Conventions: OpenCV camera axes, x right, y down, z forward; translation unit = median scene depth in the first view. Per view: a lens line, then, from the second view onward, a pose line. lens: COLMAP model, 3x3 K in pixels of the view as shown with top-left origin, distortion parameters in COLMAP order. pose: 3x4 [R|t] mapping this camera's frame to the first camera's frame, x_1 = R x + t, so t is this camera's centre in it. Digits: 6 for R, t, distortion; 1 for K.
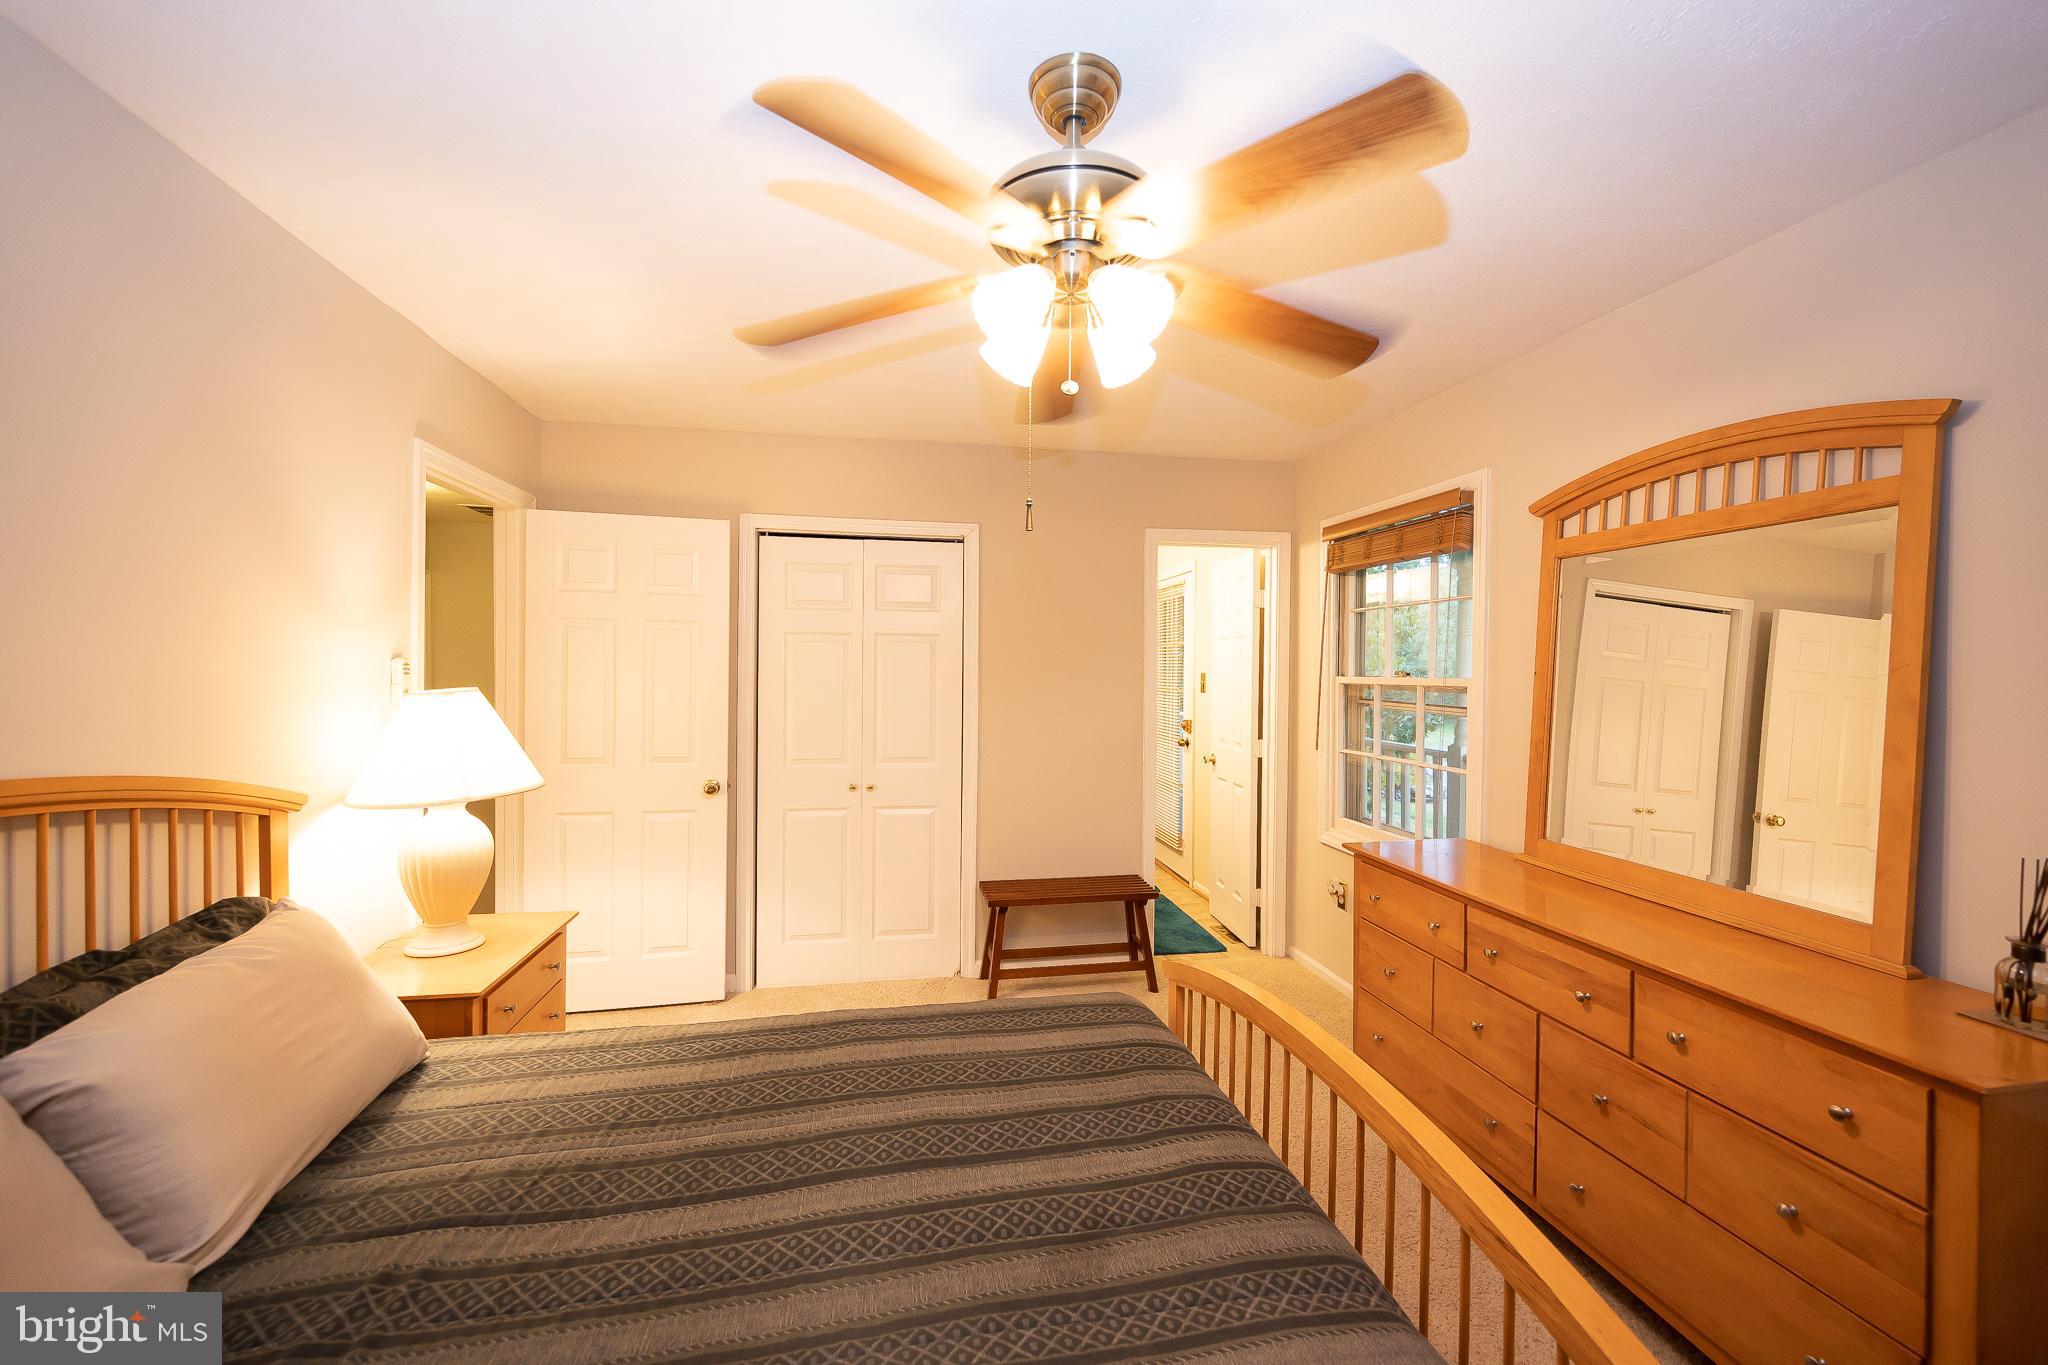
lens RADIAL K [[813.0, 0, 1027.5], [0, 813.0, 682.2], [0, 0, 1]] dist [-0.002495, 0.001448]
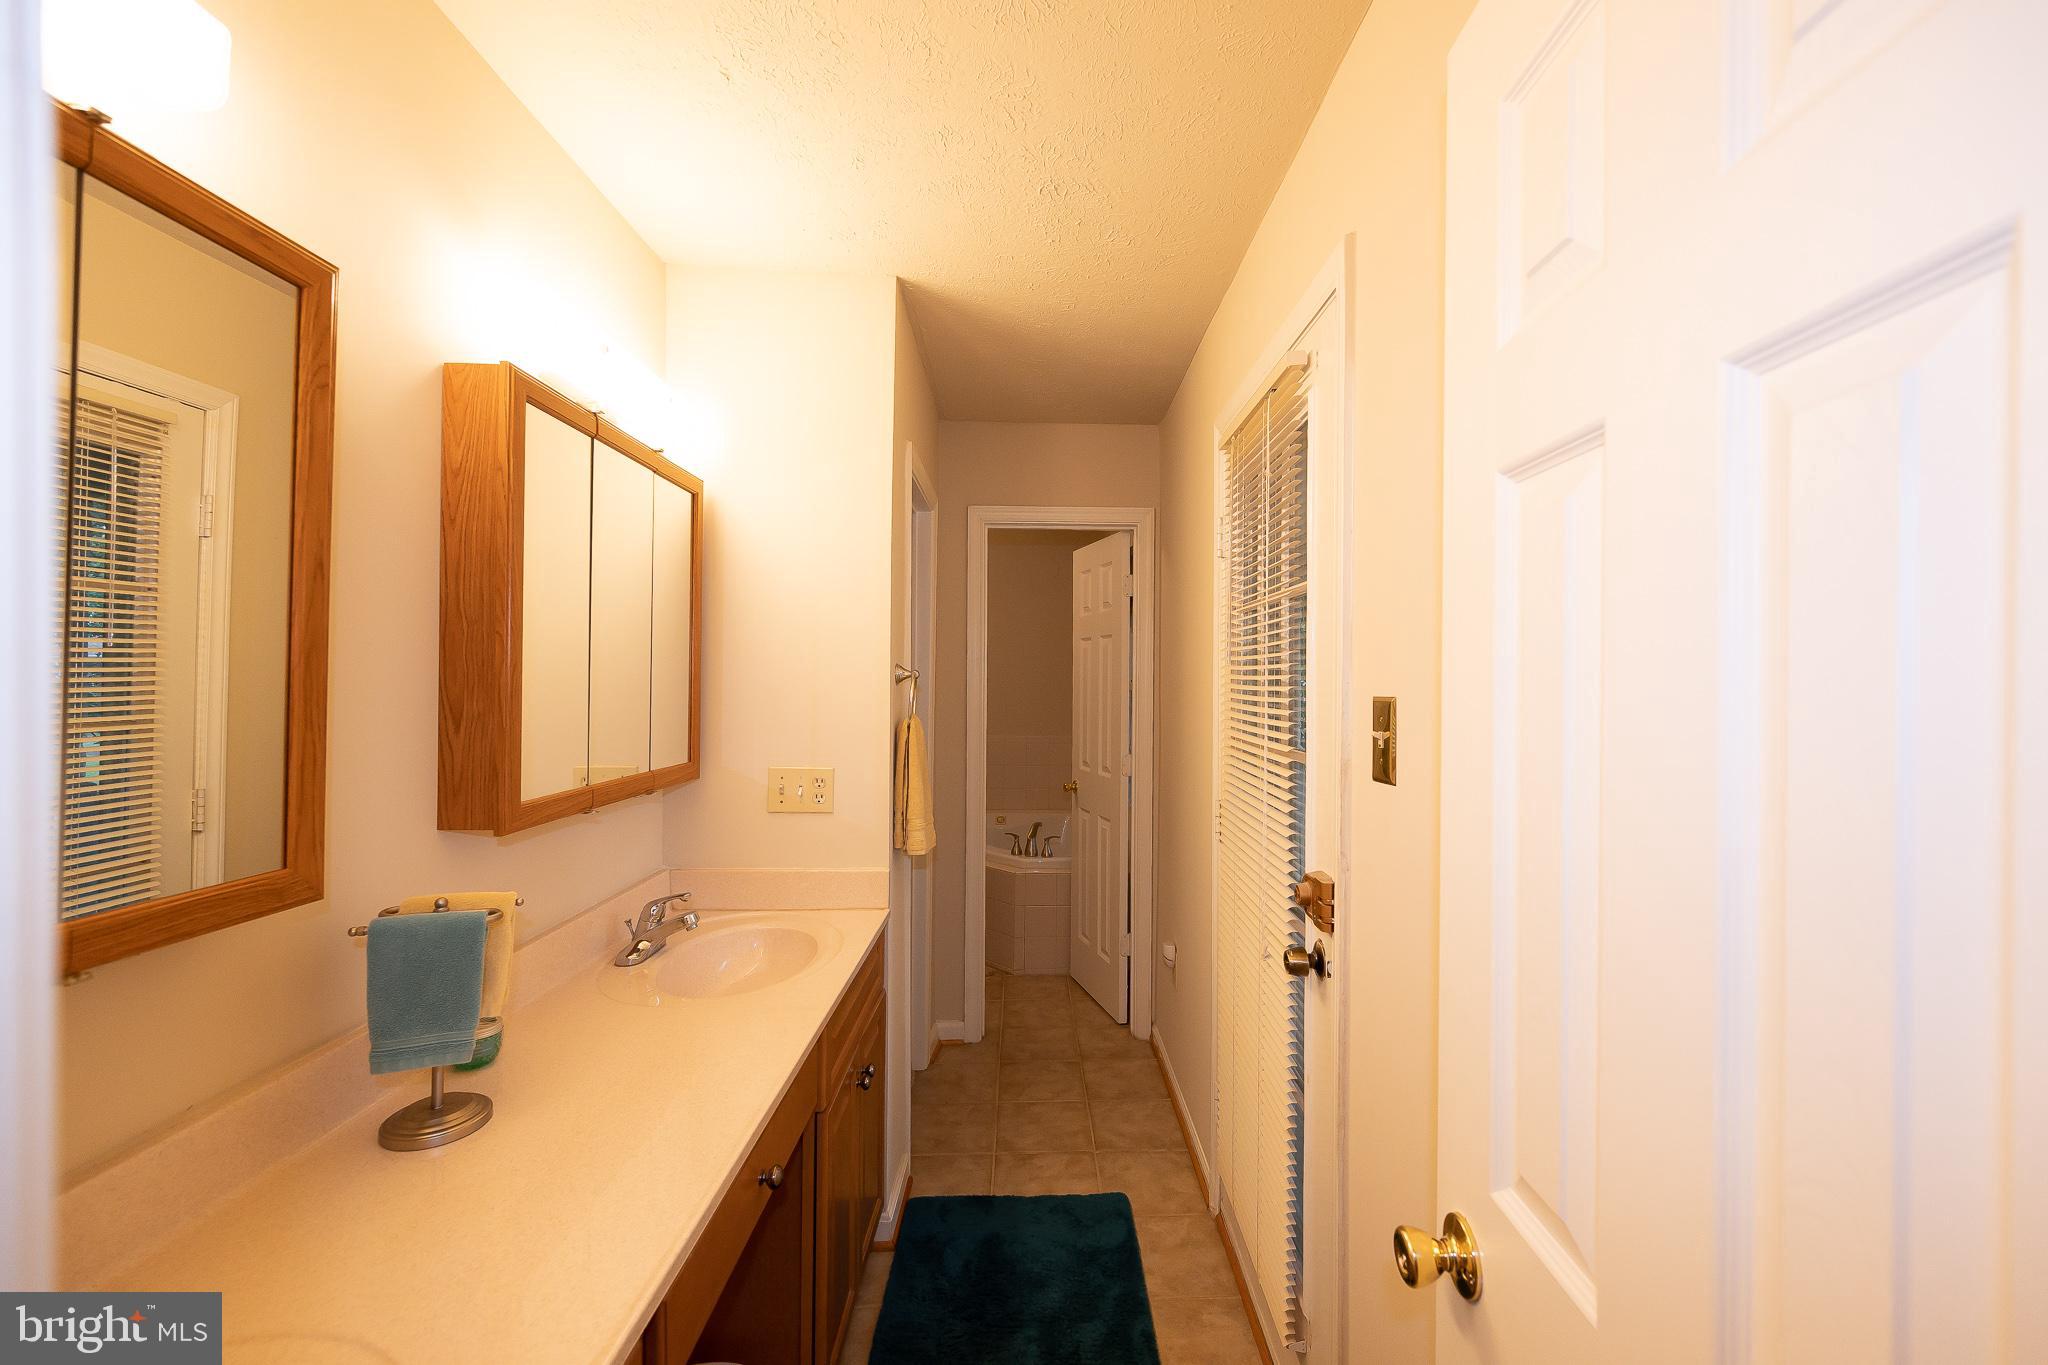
lens RADIAL K [[813.0, 0, 1024.2], [0, 813.0, 683.8], [0, 0, 1]] dist [-0.002495, 0.001448]
pose [[0.979827, 0.004569, -0.199793, 0.155207], [-0.009302, 0.999698, -0.022758, -0.009246], [0.199629, 0.024157, 0.979574, 0.722146]]
